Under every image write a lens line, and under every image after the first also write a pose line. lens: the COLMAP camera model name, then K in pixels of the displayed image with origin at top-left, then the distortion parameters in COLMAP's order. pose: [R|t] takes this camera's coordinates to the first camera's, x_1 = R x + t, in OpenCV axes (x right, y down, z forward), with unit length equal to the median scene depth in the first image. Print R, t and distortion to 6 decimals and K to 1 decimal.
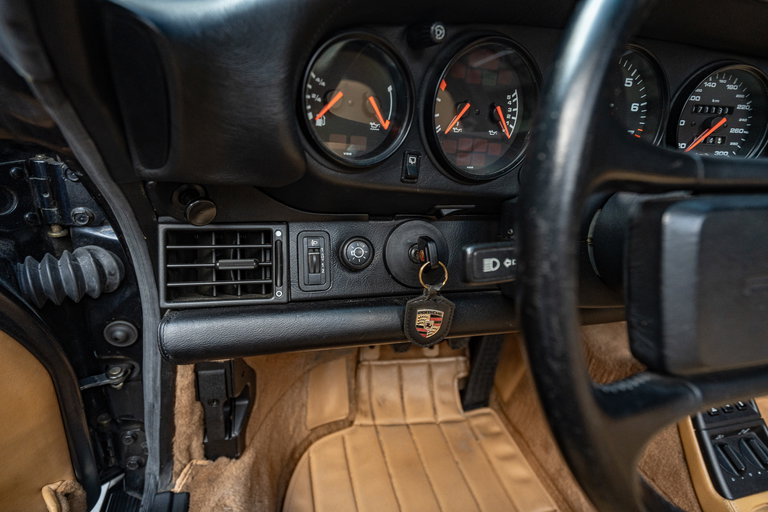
lens RADIAL K [[436.3, 0, 393.8], [0, 436.3, 261.8], [0, 0, 1]] dist [0.004457, 0.001602]
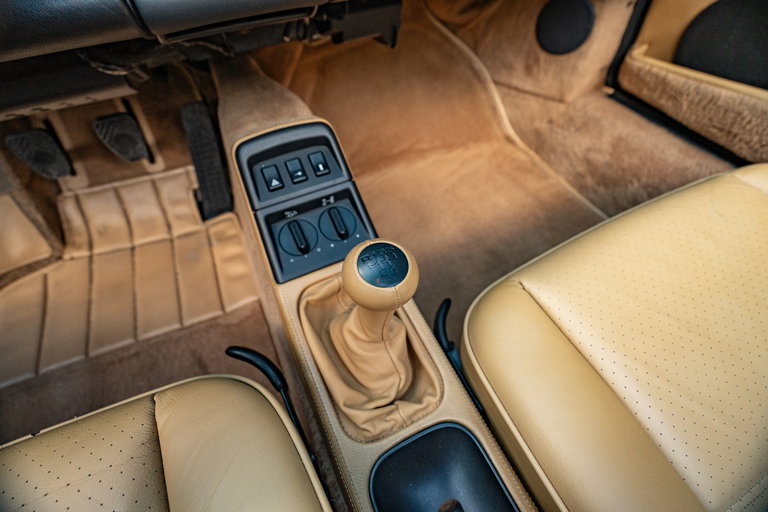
lens RADIAL K [[354.4, 0, 384.3], [0, 354.4, 275.1], [0, 0, 1]] dist [-0.013558, 0.005689]
pose [[0.980805, -0.194160, 0.017998, 1.205924], [0.159650, 0.852600, 0.497579, 0.260993], [-0.111955, -0.485154, 0.867232, 0.462038]]
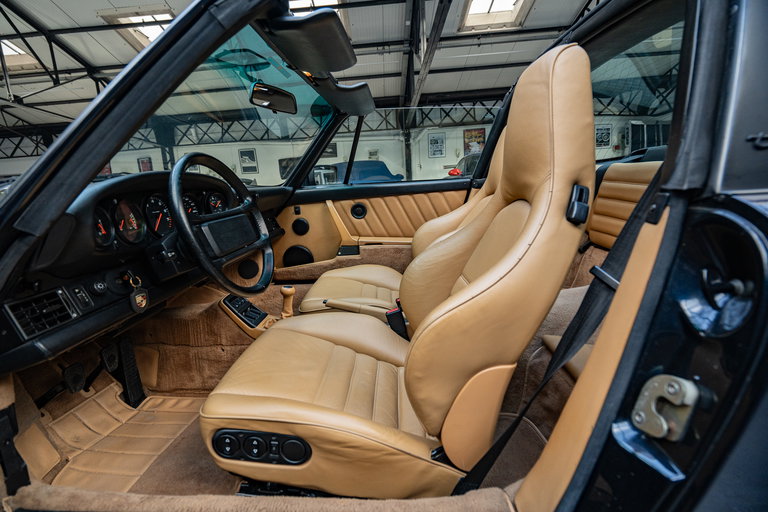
lens RADIAL K [[354.4, 0, 356.3], [0, 354.4, 250.6], [0, 0, 1]] dist [-0.013558, 0.005689]
pose [[0.384357, -0.292609, 0.875585, -1.069991], [0.483591, 0.871718, 0.079034, 0.305824], [-0.786390, 0.393048, 0.476554, -1.001616]]
